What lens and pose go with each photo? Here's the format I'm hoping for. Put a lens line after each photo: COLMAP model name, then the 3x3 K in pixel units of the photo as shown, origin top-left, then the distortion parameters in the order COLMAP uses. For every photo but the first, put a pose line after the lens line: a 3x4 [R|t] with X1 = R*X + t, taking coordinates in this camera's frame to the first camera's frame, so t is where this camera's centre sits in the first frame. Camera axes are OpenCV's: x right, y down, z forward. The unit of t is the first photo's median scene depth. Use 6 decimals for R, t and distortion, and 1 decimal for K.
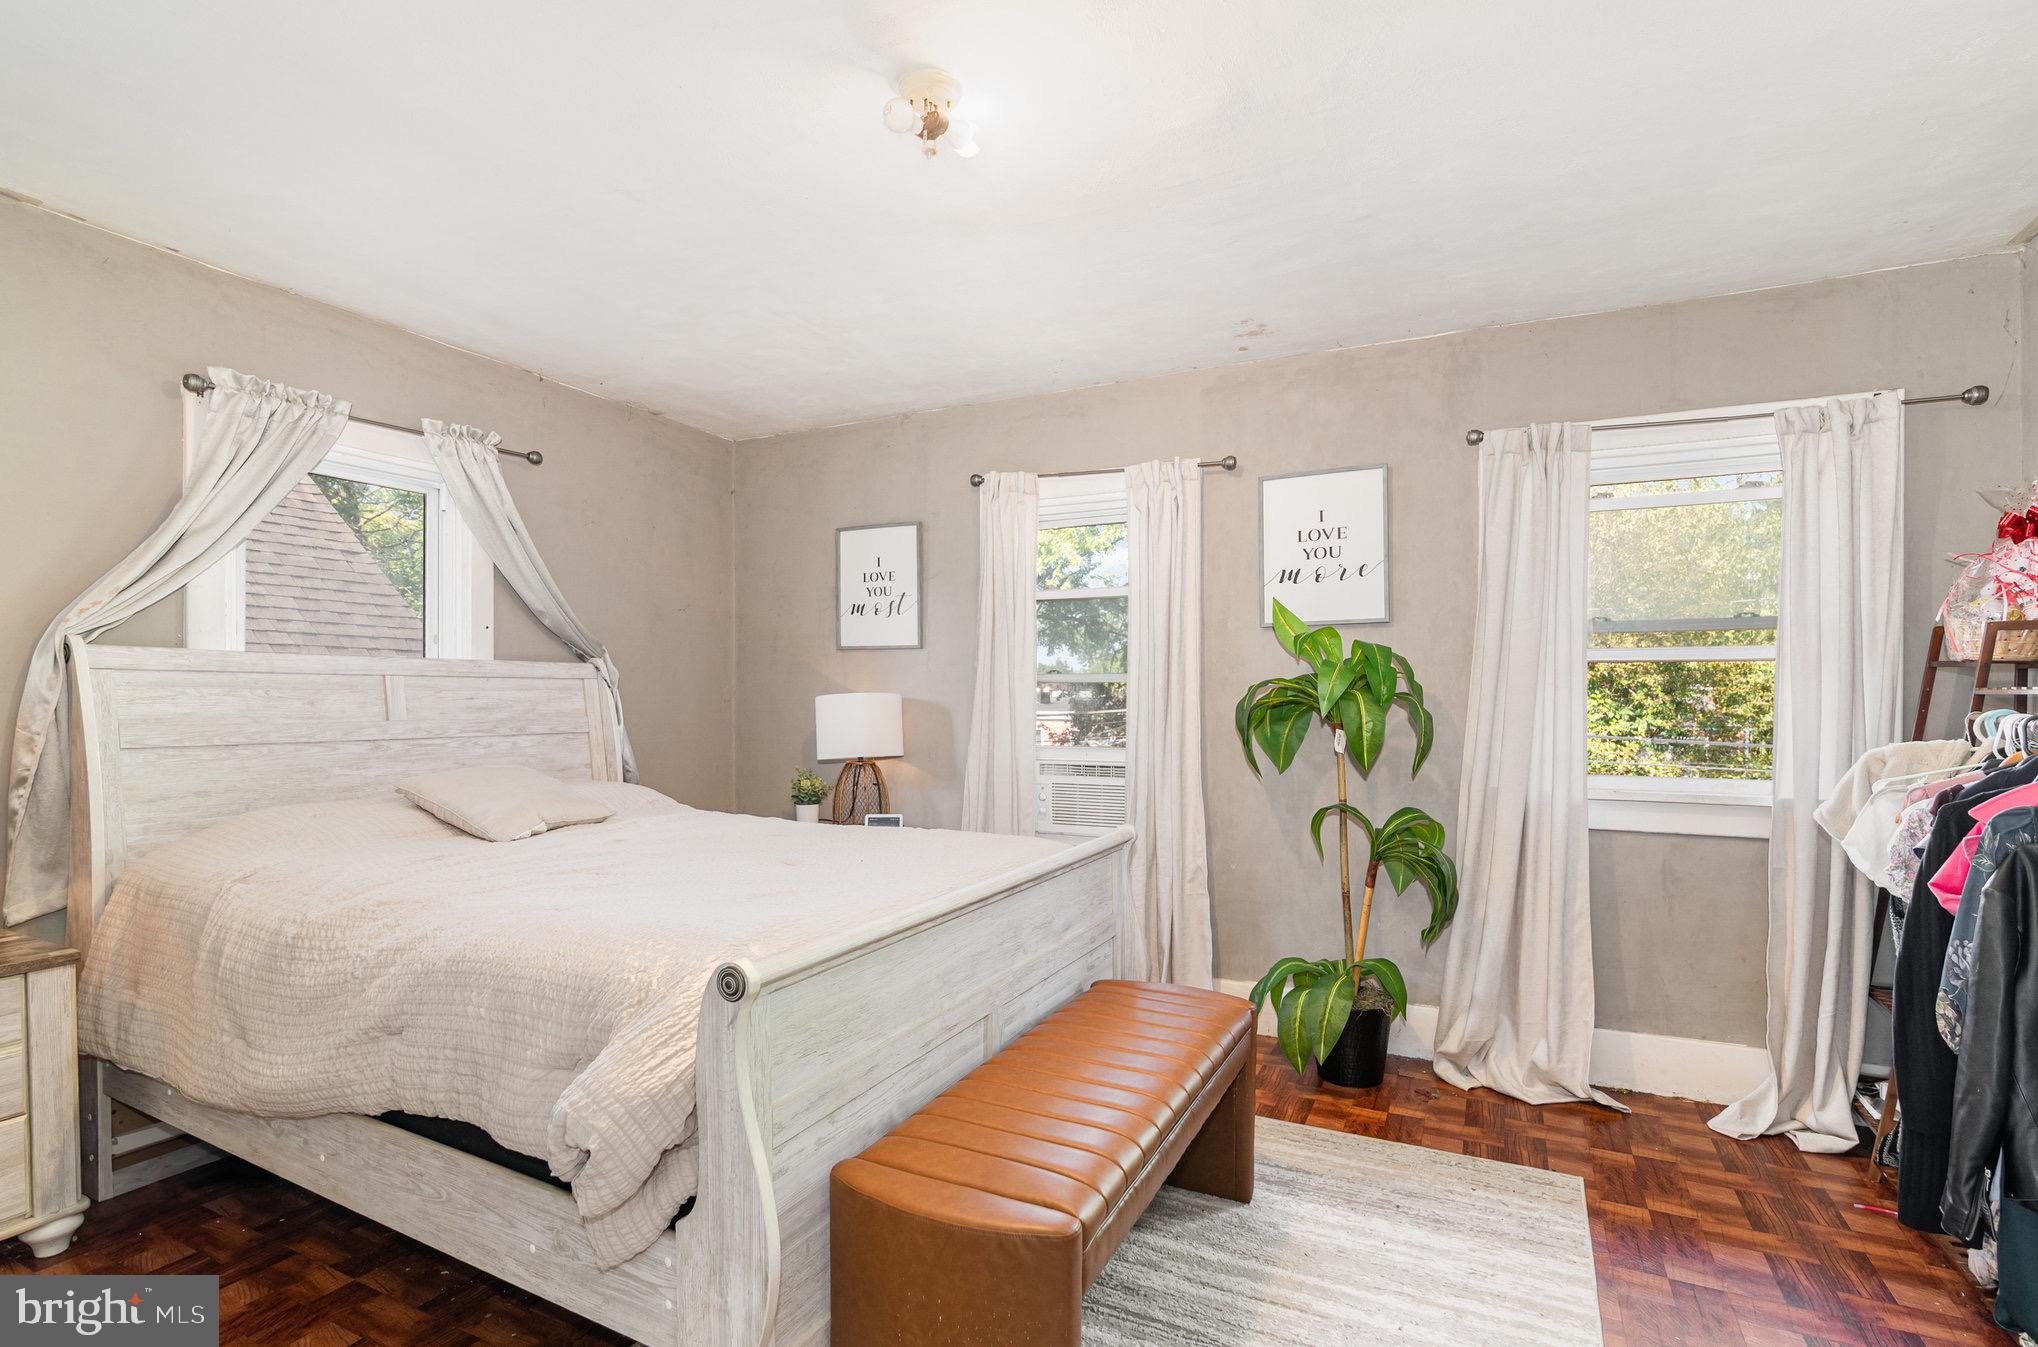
lens RADIAL K [[959.3, 0, 1047.1], [0, 959.3, 712.2], [0, 0, 1]] dist [-0.014024, 0.001523]
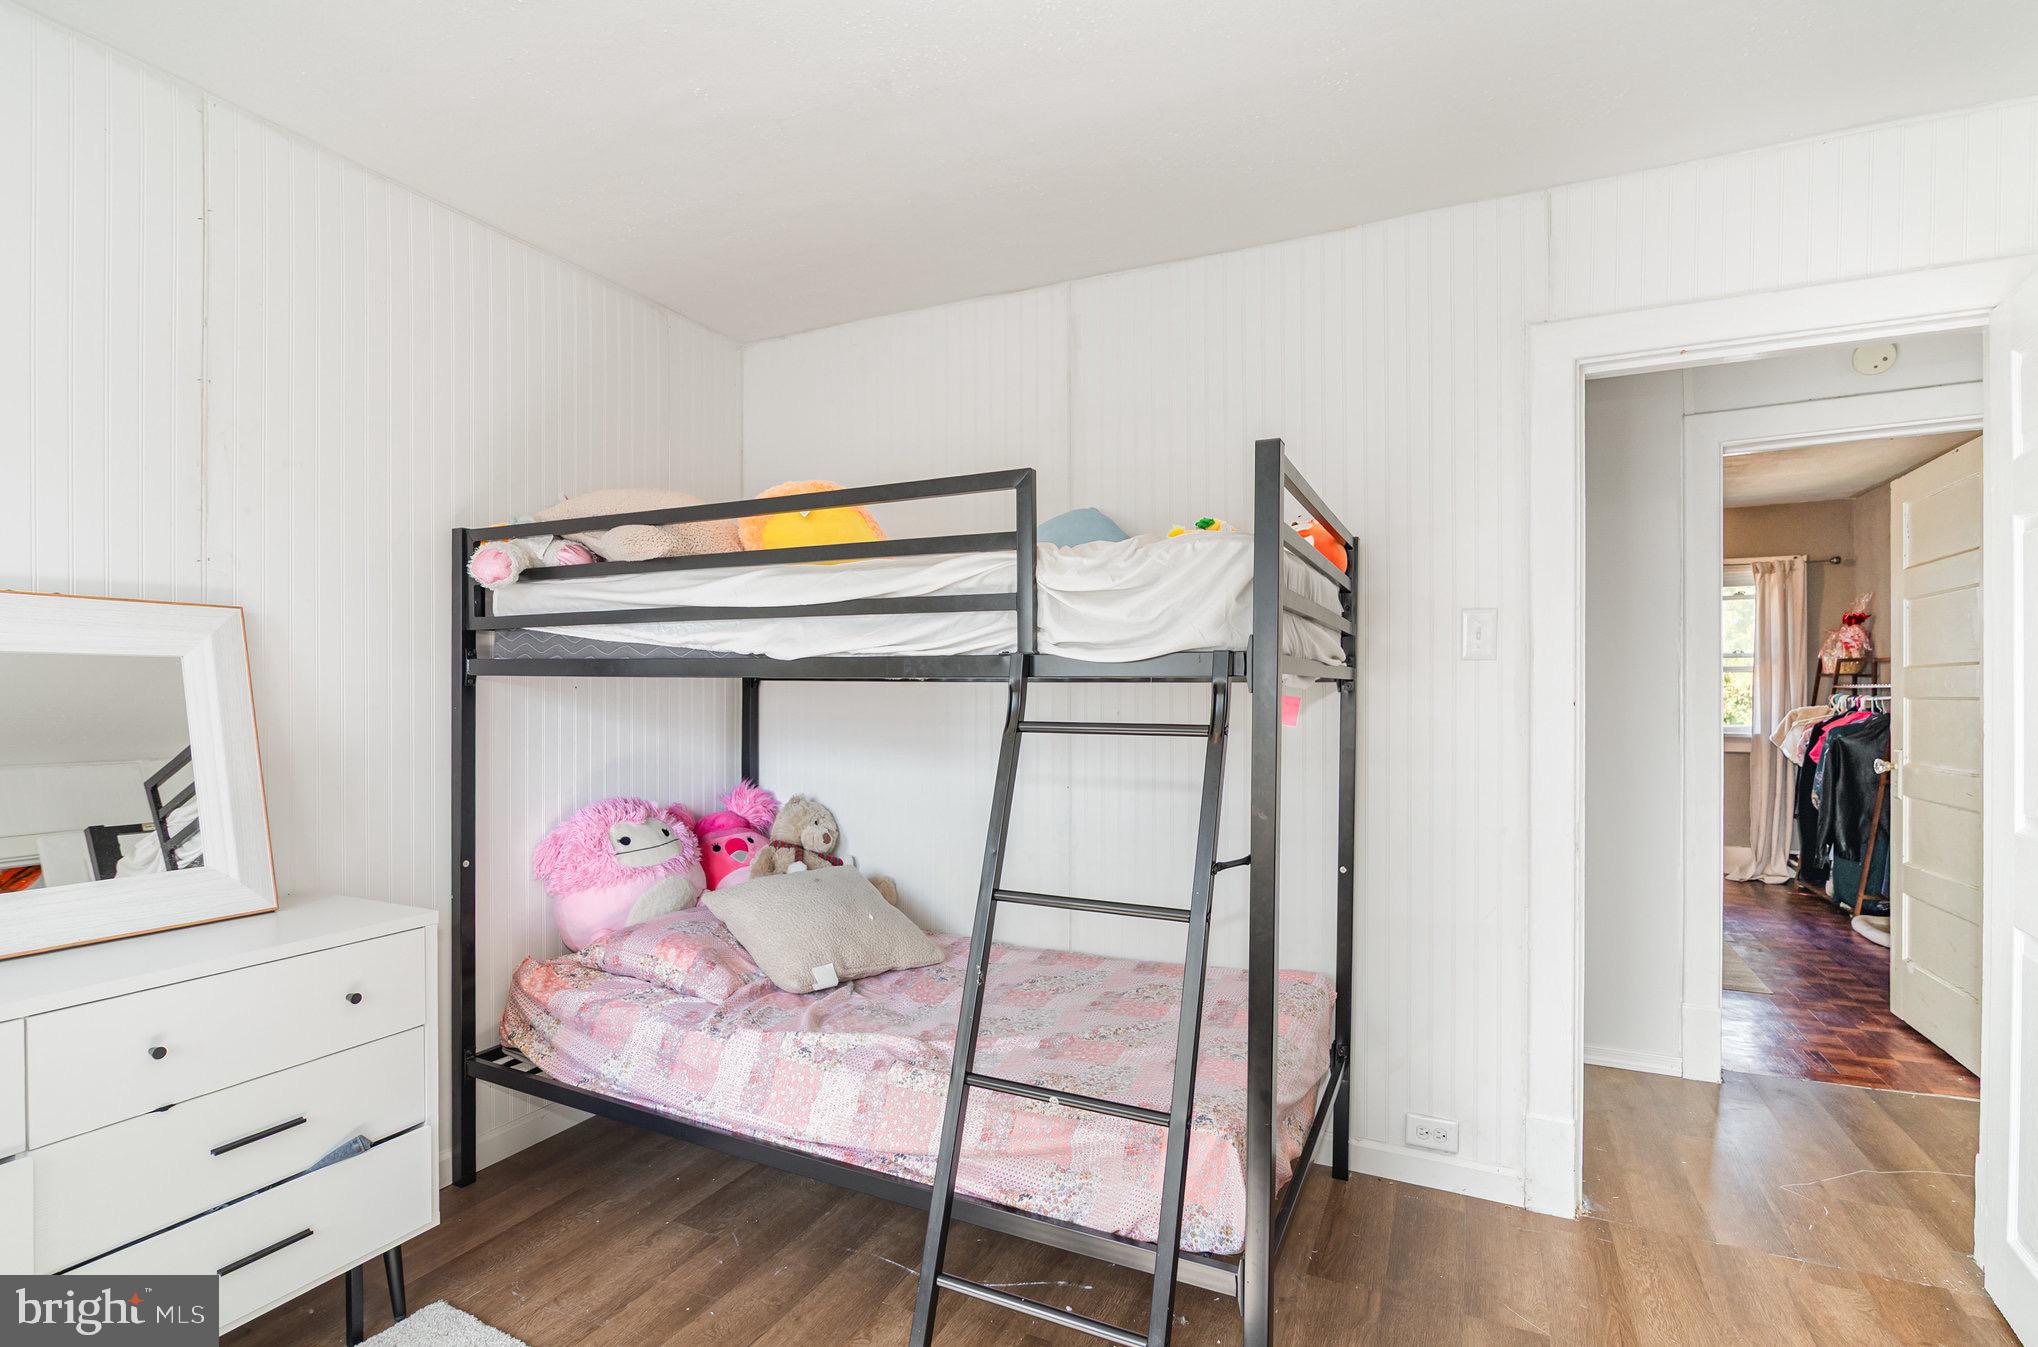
lens RADIAL K [[959.3, 0, 1011.8], [0, 959.3, 677.4], [0, 0, 1]] dist [-0.014024, 0.001523]
pose [[0.999995, 0.003010, -0.000070, -1.181036], [-0.003011, 0.999791, -0.020224, 0.012037], [0.000009, 0.020224, 0.999795, -1.498503]]
